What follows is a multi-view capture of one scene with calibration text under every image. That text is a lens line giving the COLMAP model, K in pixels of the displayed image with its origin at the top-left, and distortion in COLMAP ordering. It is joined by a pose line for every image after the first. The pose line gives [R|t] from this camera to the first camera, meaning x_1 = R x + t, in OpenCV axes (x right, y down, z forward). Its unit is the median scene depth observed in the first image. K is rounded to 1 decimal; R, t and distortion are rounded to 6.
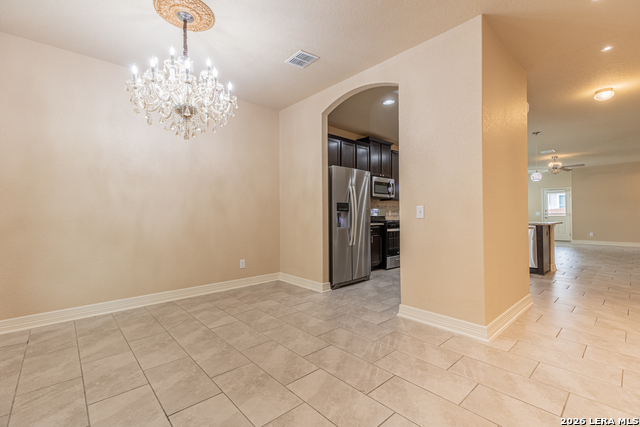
lens RADIAL K [[287.3, 0, 325.1], [0, 287.3, 213.7], [0, 0, 1]] dist [0.007606, -0.001381]
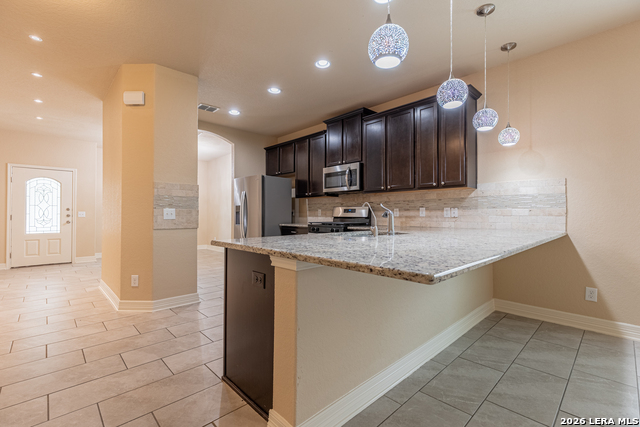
lens RADIAL K [[287.3, 0, 321.3], [0, 287.3, 212.5], [0, 0, 1]] dist [0.007606, -0.001381]
pose [[0.015883, -0.002945, -0.999870, 1.943757], [0.005446, 0.999981, -0.002859, -0.000717], [0.999859, -0.005400, 0.015899, 1.928211]]
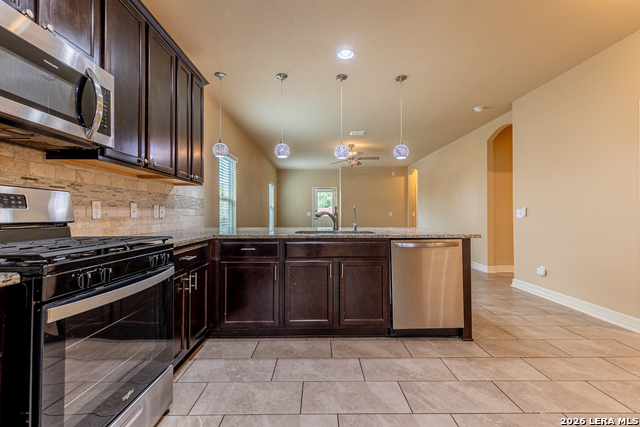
lens RADIAL K [[287.3, 0, 321.6], [0, 287.3, 213.1], [0, 0, 1]] dist [0.007606, -0.001381]
pose [[0.671372, 0.008645, 0.741070, 0.378268], [-0.007683, 0.999959, -0.004705, 0.003258], [-0.741081, -0.002535, 0.671411, 1.478763]]
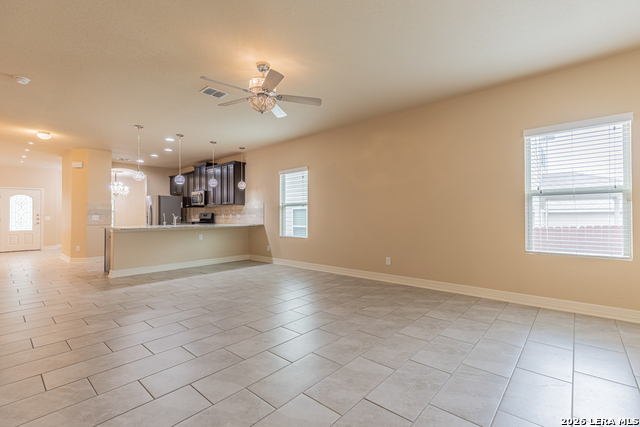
lens RADIAL K [[287.3, 0, 323.7], [0, 287.3, 213.6], [0, 0, 1]] dist [0.007606, -0.001381]
pose [[0.102447, -0.003805, -0.994731, 3.419447], [0.011428, 0.999931, -0.002648, -0.008305], [0.994673, -0.011097, 0.102484, 3.014046]]
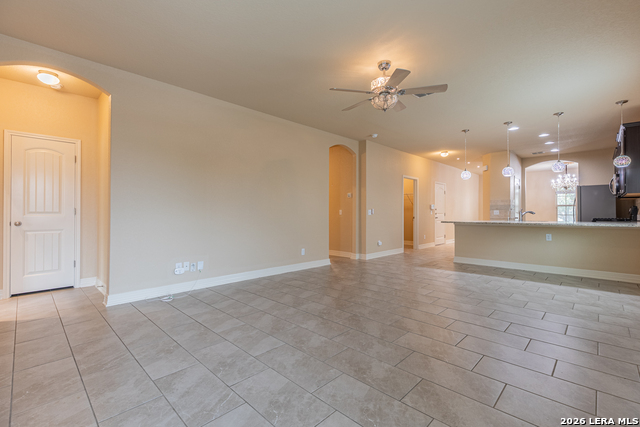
lens RADIAL K [[287.3, 0, 321.1], [0, 287.3, 212.3], [0, 0, 1]] dist [0.007606, -0.001381]
pose [[-0.998434, 0.010419, -0.054961, 2.619612], [0.010996, 0.999887, -0.010208, 0.004811], [0.054848, -0.010797, -0.998436, 3.995254]]
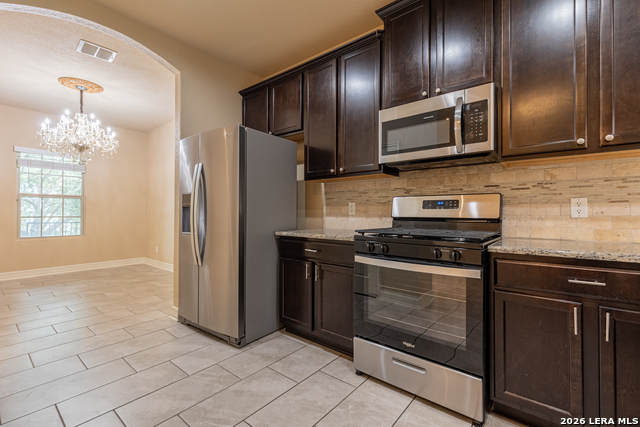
lens RADIAL K [[287.3, 0, 320.4], [0, 287.3, 211.0], [0, 0, 1]] dist [0.007606, -0.001381]
pose [[0.135698, -0.002306, -0.990748, 1.040156], [0.001457, 0.999997, -0.002128, 0.004053], [0.990749, -0.001155, 0.135701, 1.715621]]
